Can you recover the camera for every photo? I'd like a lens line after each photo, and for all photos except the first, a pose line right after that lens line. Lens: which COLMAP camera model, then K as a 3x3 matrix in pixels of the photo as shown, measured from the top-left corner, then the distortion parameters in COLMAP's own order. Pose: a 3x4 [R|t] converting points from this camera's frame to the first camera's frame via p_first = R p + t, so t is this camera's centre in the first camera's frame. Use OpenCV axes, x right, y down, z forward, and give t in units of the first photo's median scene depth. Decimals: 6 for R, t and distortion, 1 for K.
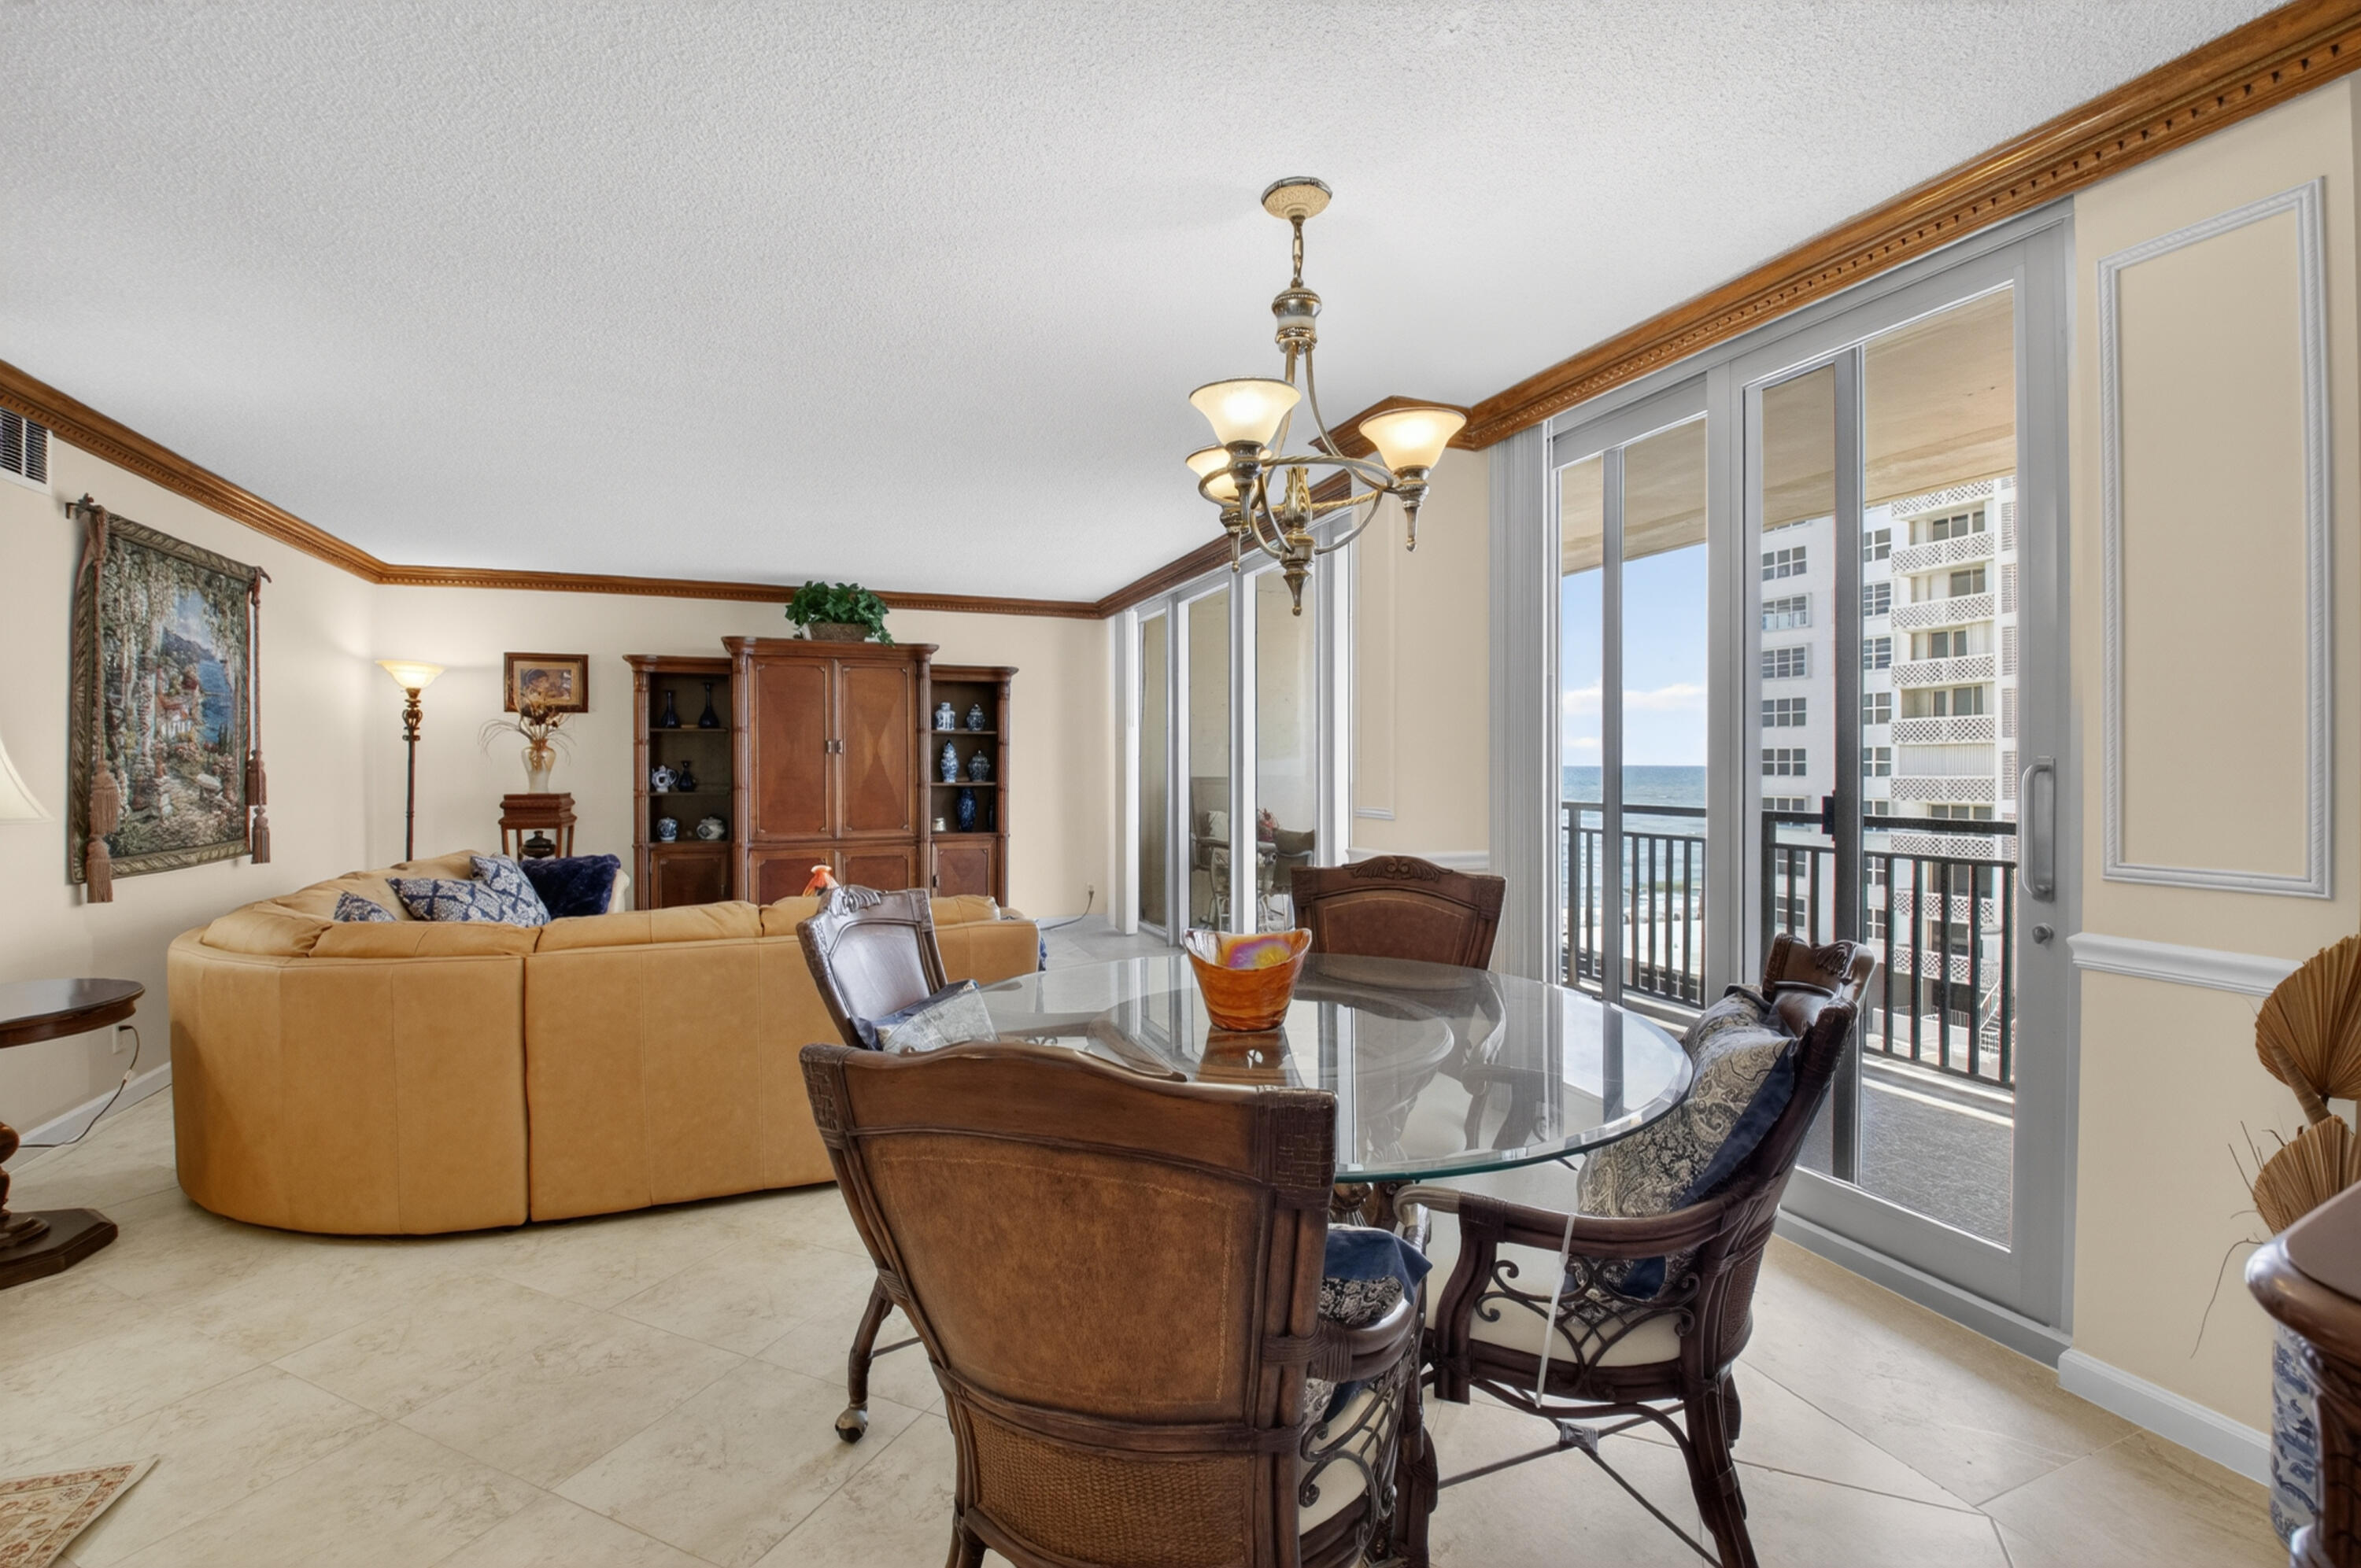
lens RADIAL K [[1033.2, 0, 1180.5], [0, 1033.2, 773.3], [0, 0, 1]] dist [-0.006918, -0.012588]
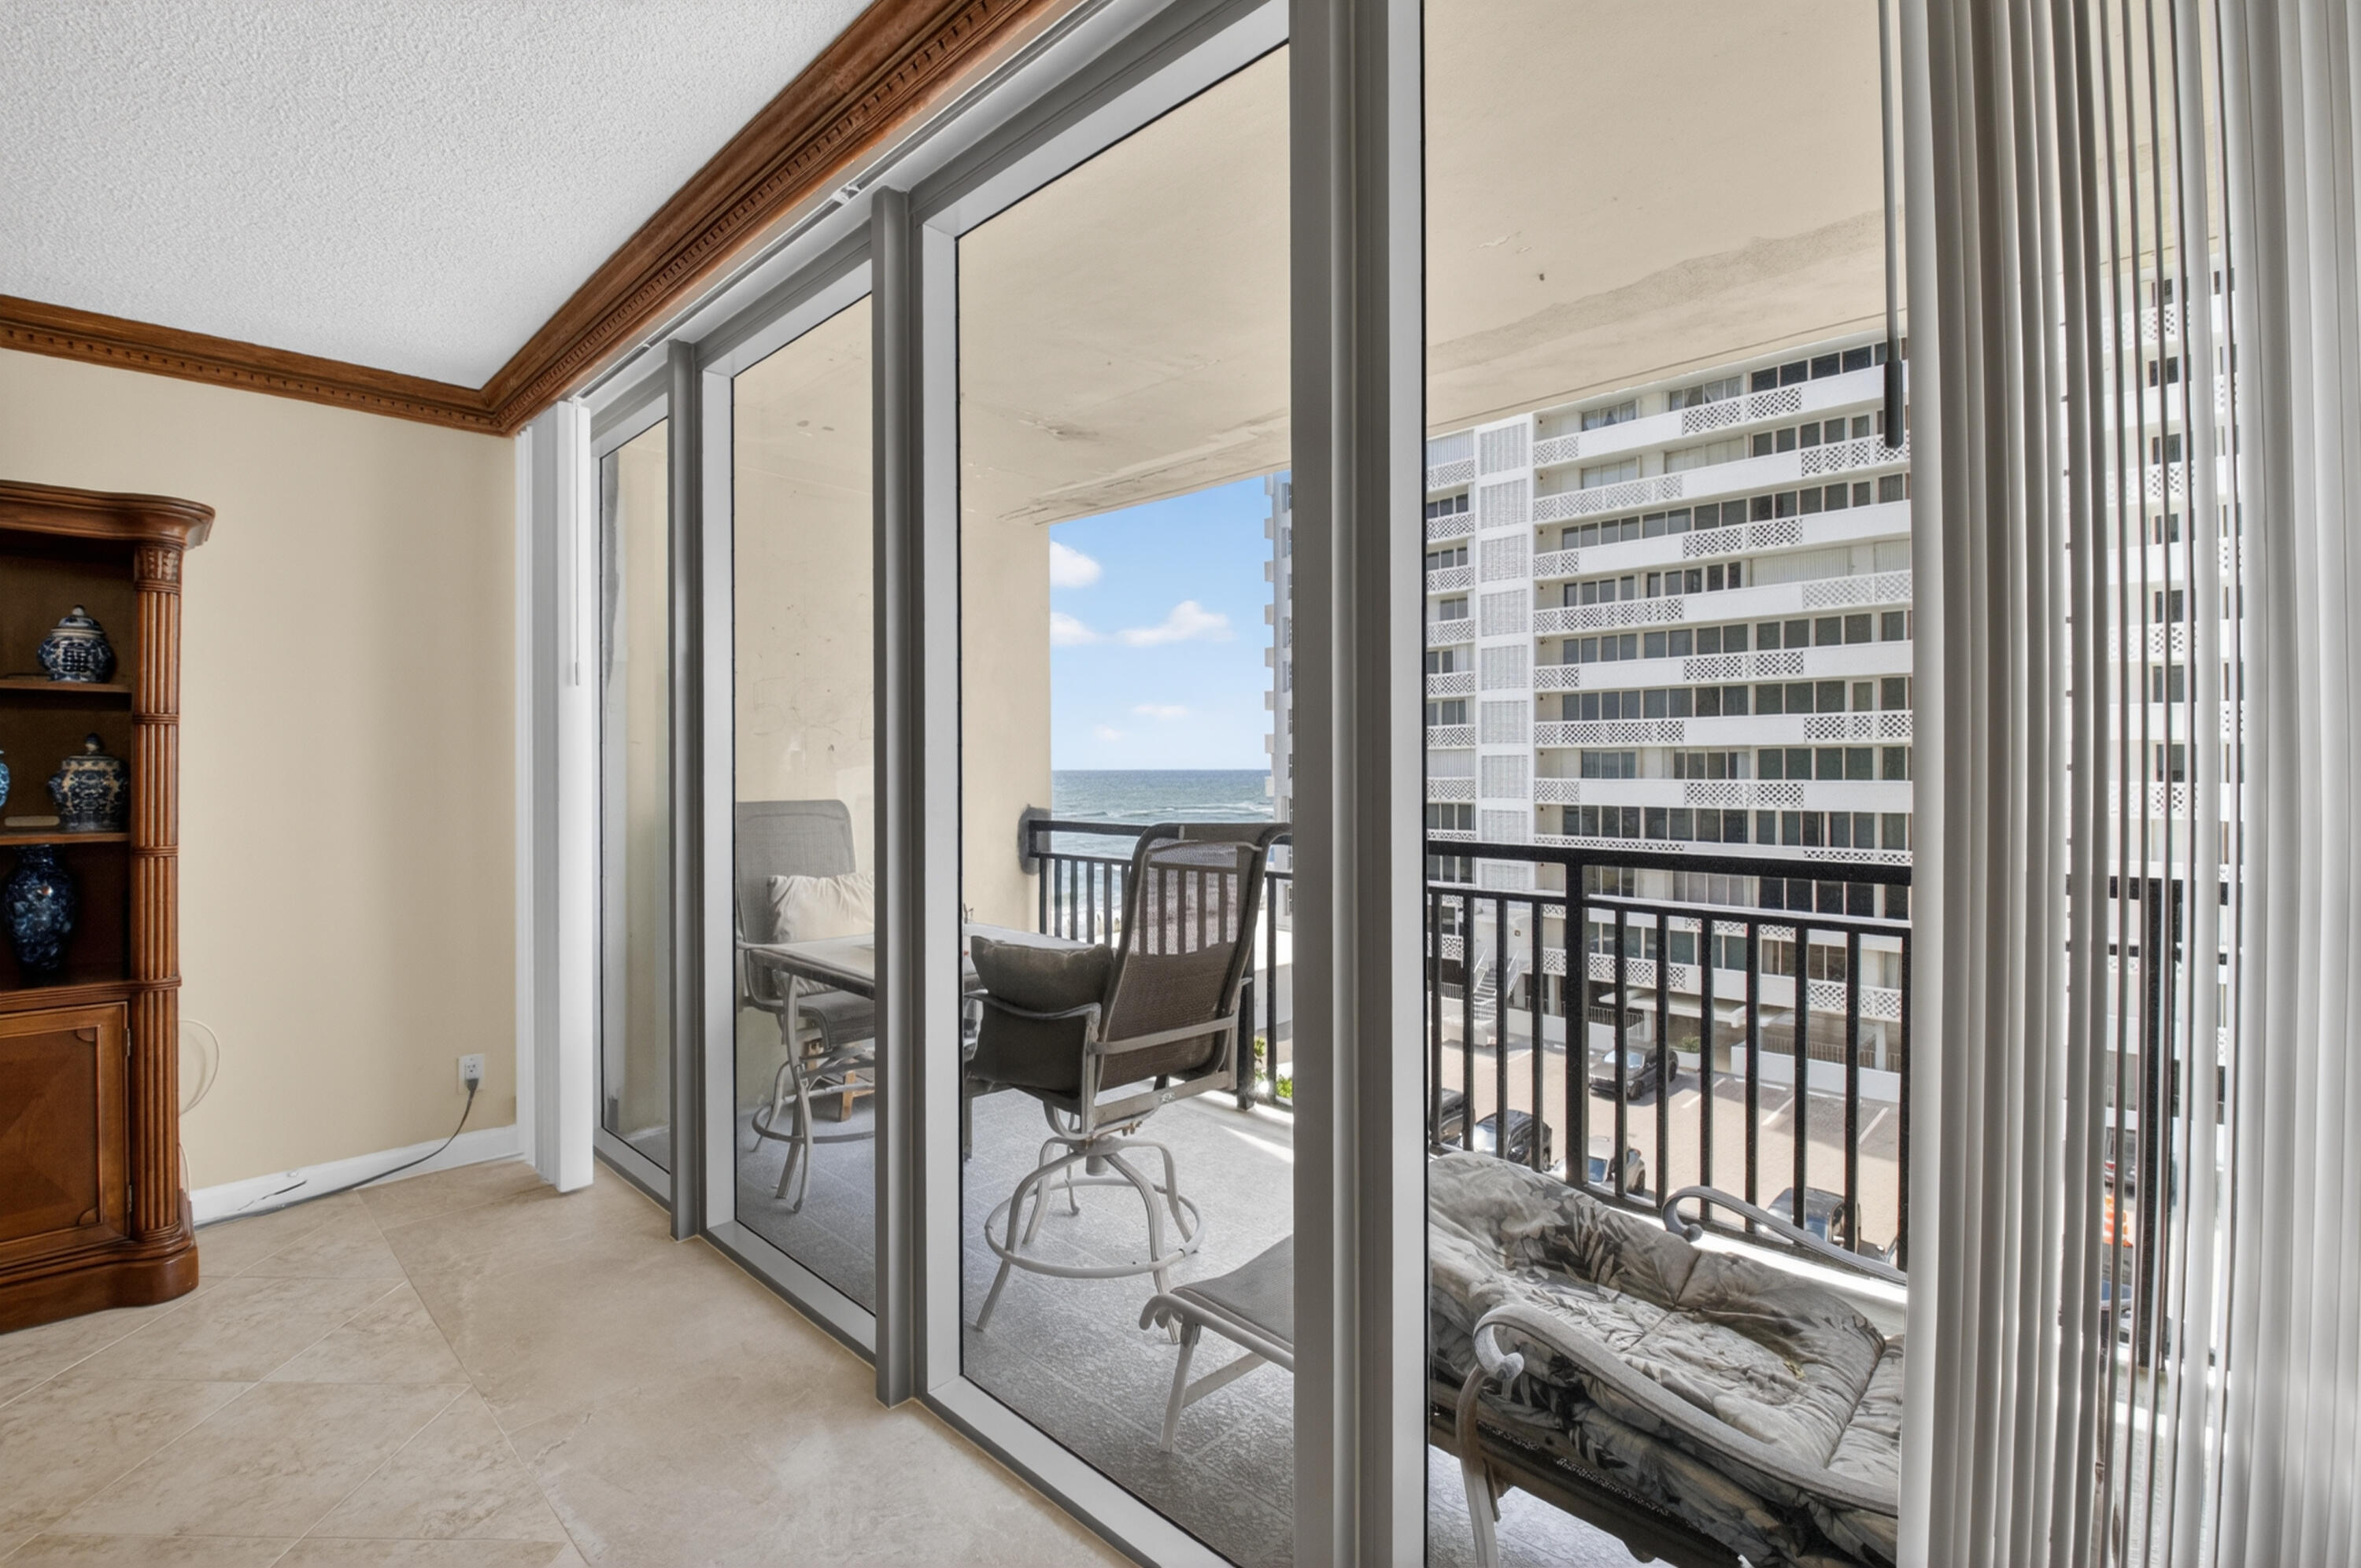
lens RADIAL K [[1033.2, 0, 1164.9], [0, 1033.2, 767.5], [0, 0, 1]] dist [-0.006918, -0.012588]
pose [[0.911554, -0.001101, 0.411178, 0.000199], [0.004805, 0.999957, -0.007975, -0.009011], [-0.411151, 0.009245, 0.911520, 0.615958]]
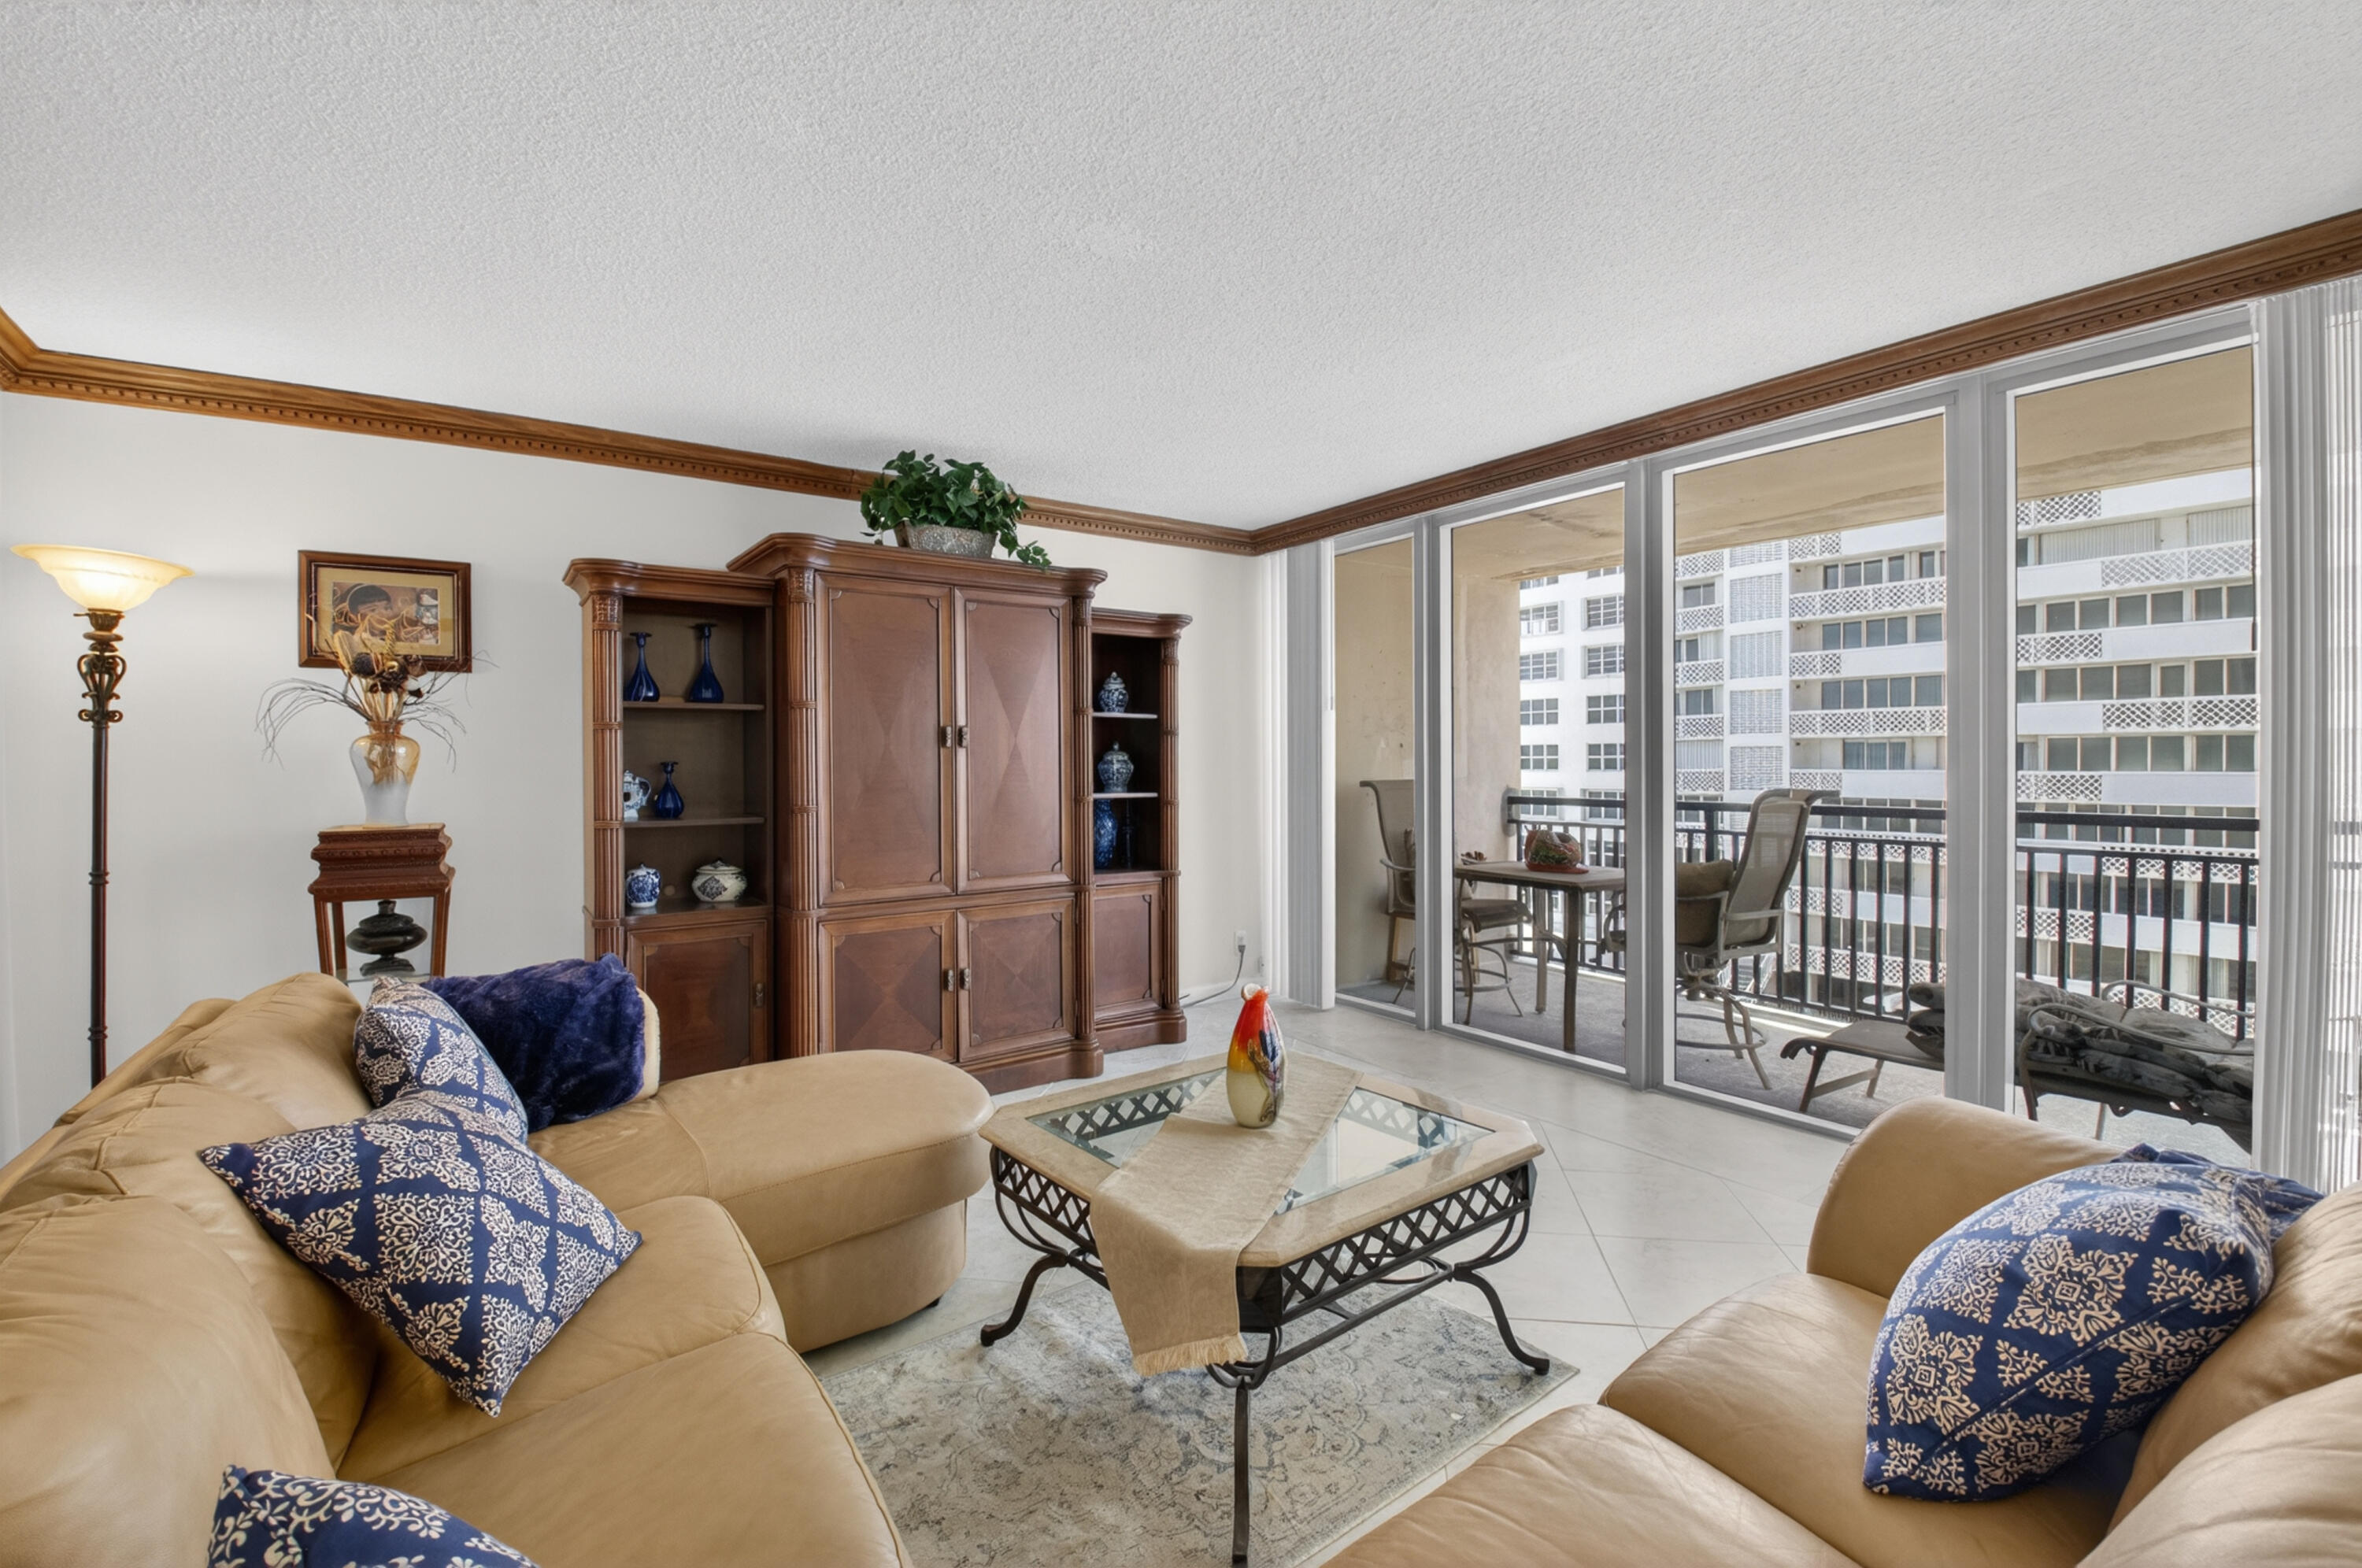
lens RADIAL K [[1033.7, 0, 1189.5], [0, 1033.7, 769.7], [0, 0, 1]] dist [-0.006918, -0.012588]
pose [[0.968045, -0.006481, 0.250692, -0.364920], [0.006704, 0.999978, -0.000036, -0.006297], [-0.250686, 0.001715, 0.968067, 0.412460]]
